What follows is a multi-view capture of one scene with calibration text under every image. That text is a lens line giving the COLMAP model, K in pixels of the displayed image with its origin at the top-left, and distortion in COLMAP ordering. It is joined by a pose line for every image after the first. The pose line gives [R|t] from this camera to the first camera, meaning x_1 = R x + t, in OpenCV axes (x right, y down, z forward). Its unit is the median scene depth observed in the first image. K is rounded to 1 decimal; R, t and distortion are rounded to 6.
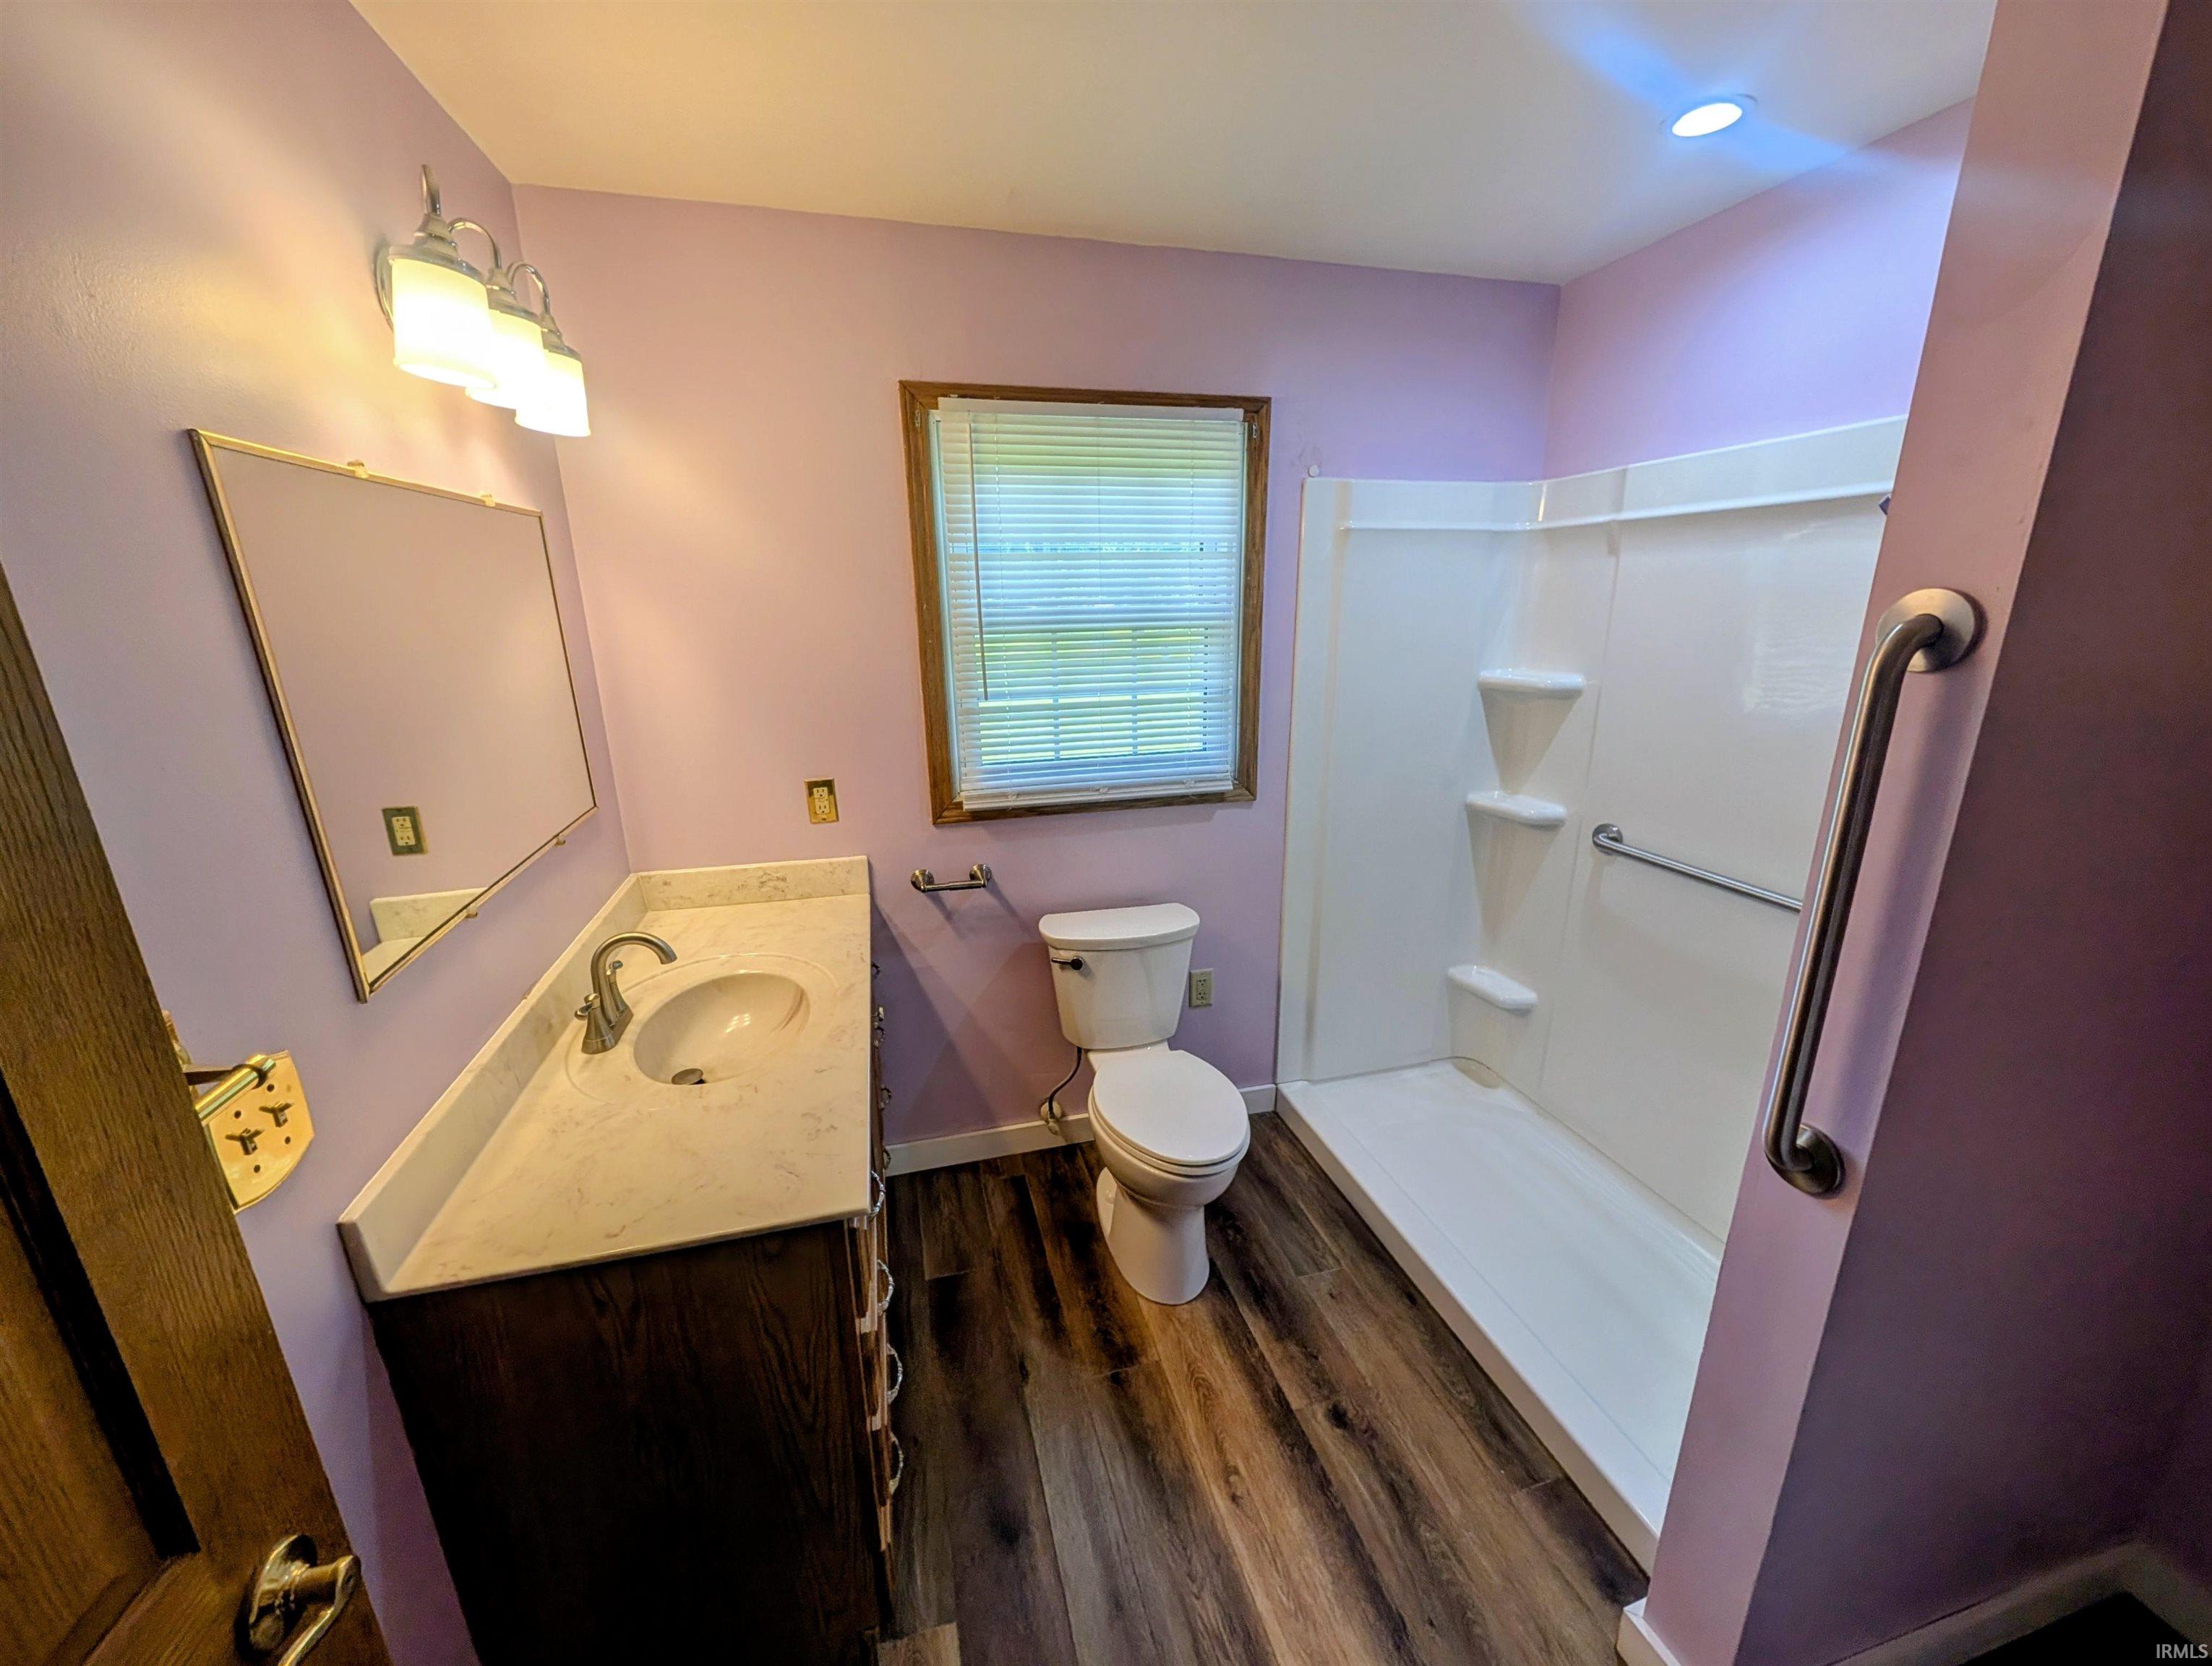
lens RADIAL K [[843.2, 0, 1101.5], [0, 843.2, 840.2], [0, 0, 1]] dist [-0.000528, -0.000223]
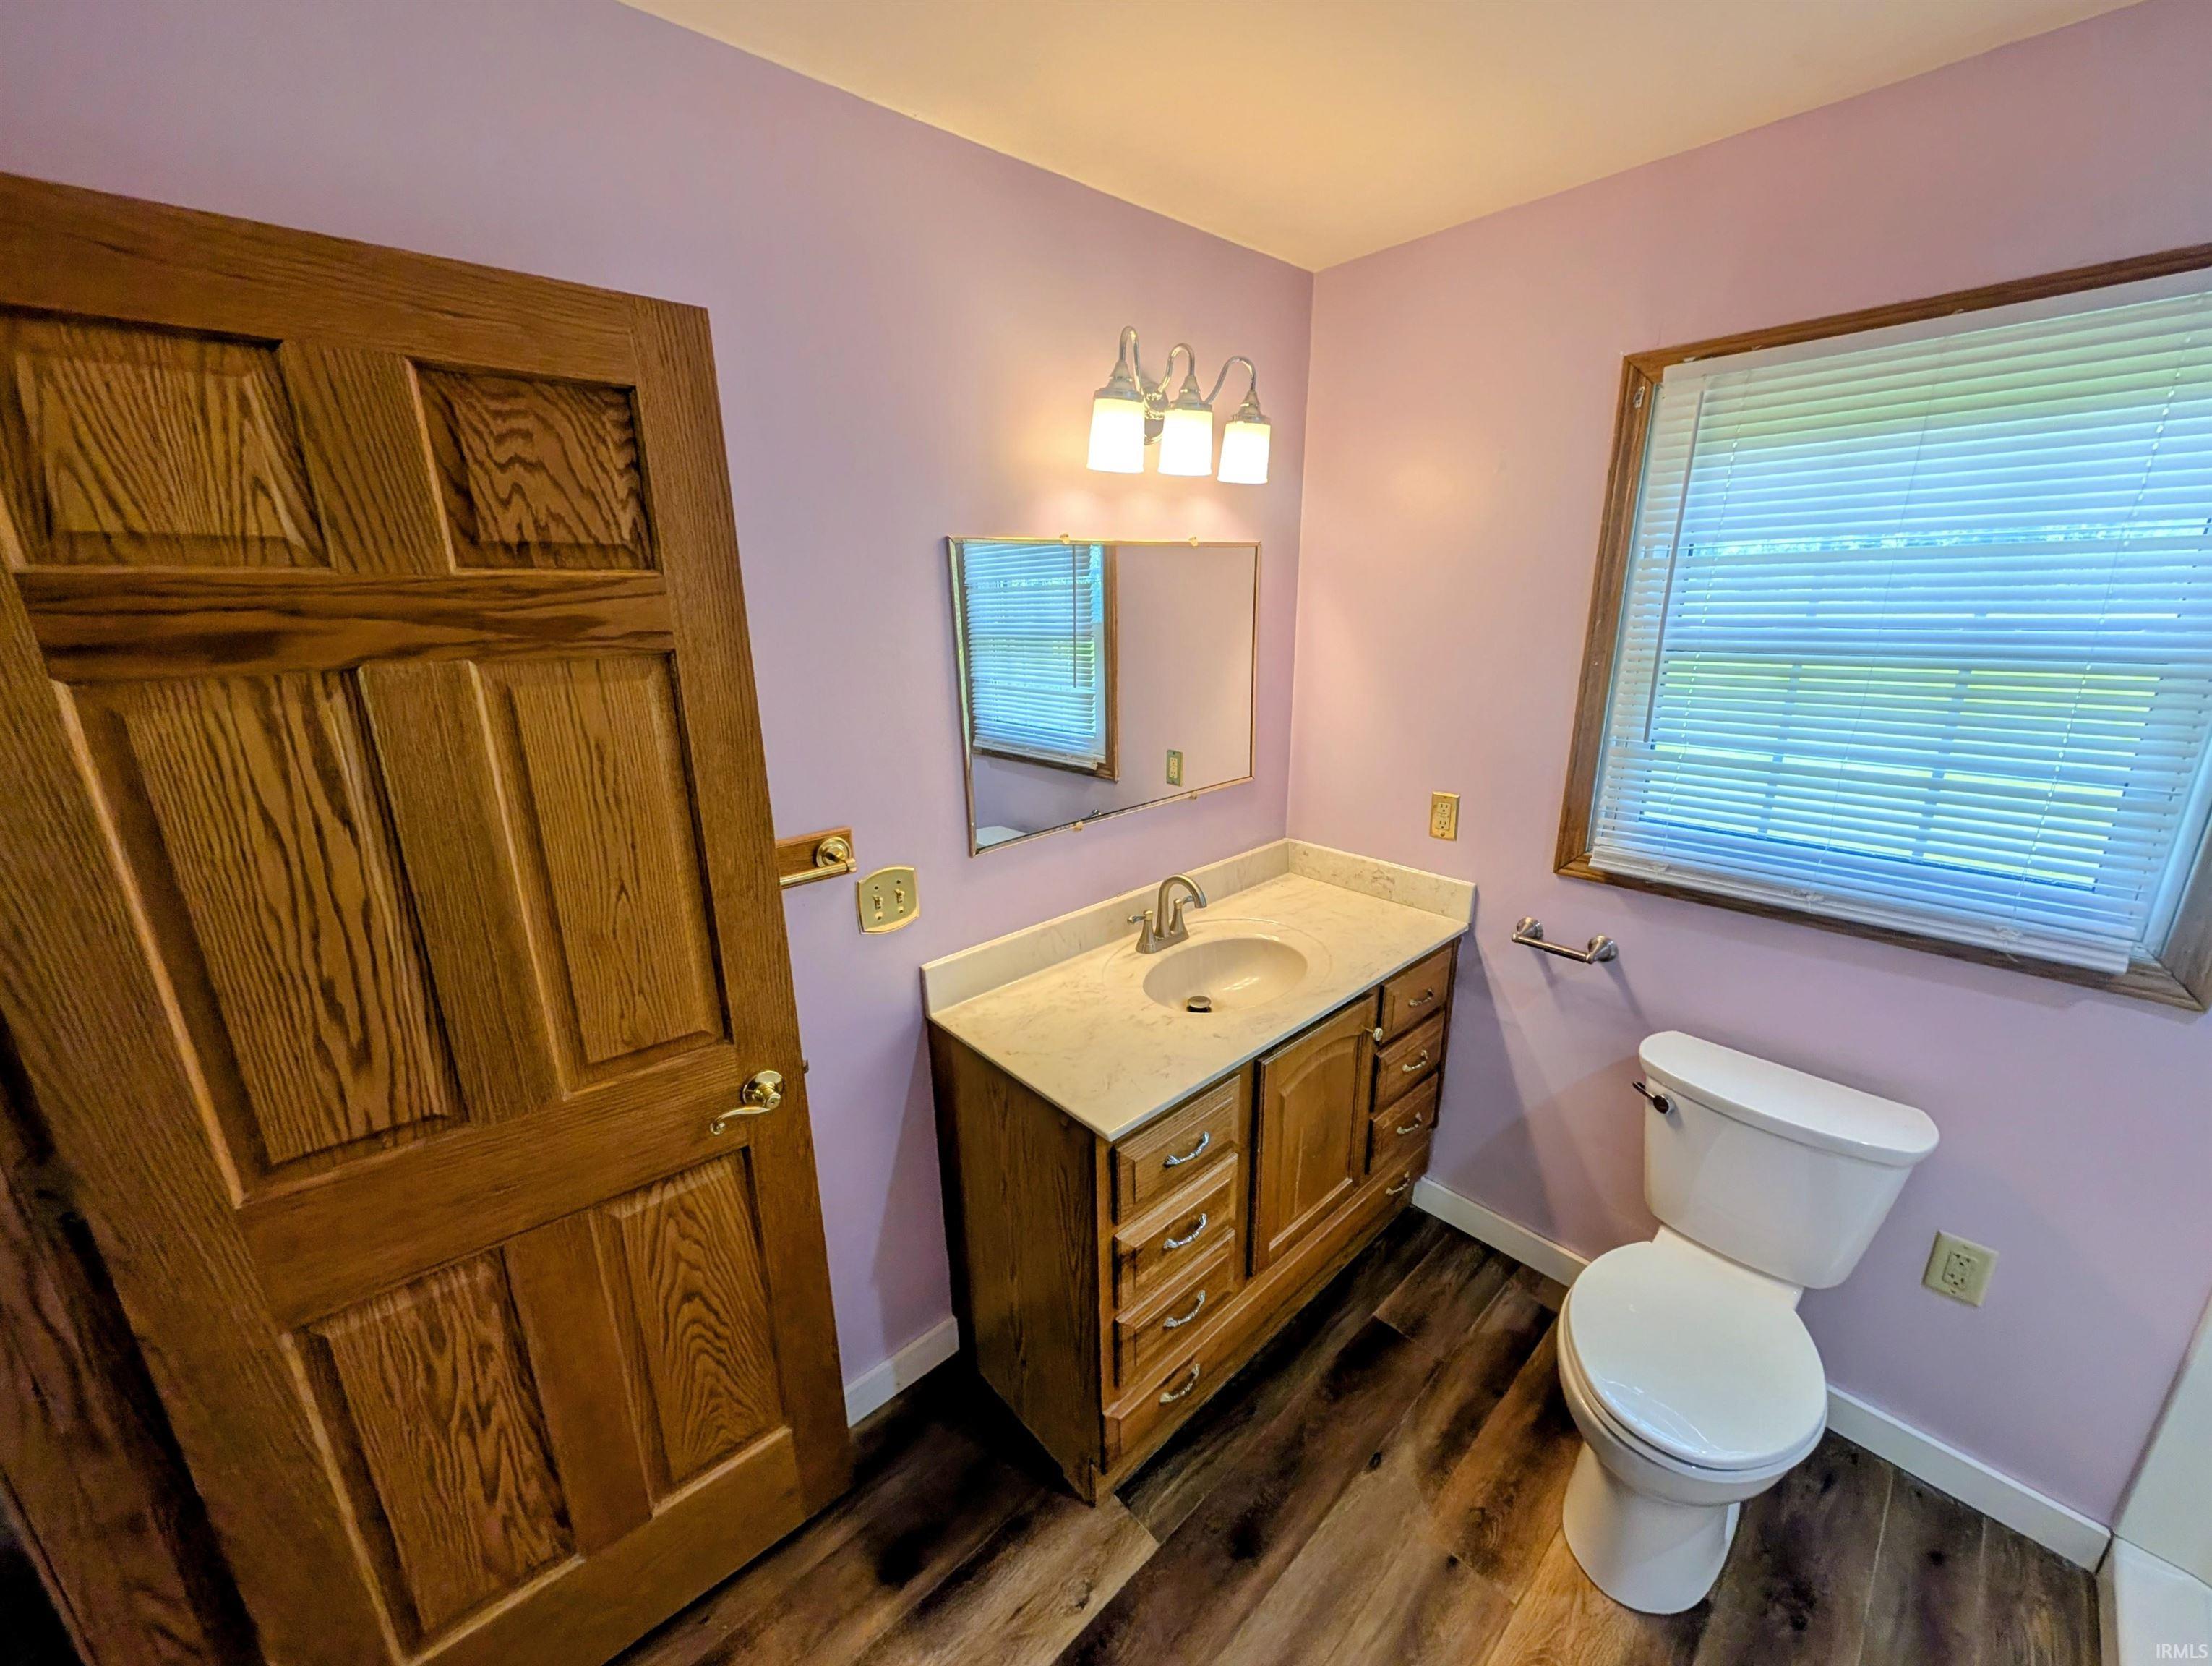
lens RADIAL K [[843.2, 0, 1090.9], [0, 843.2, 840.8], [0, 0, 1]] dist [-0.000528, -0.000223]
pose [[0.452784, 0.256461, -0.853941, 0.322195], [-0.233468, 0.958426, 0.164050, -0.083068], [0.860511, 0.125089, 0.493835, 0.162772]]
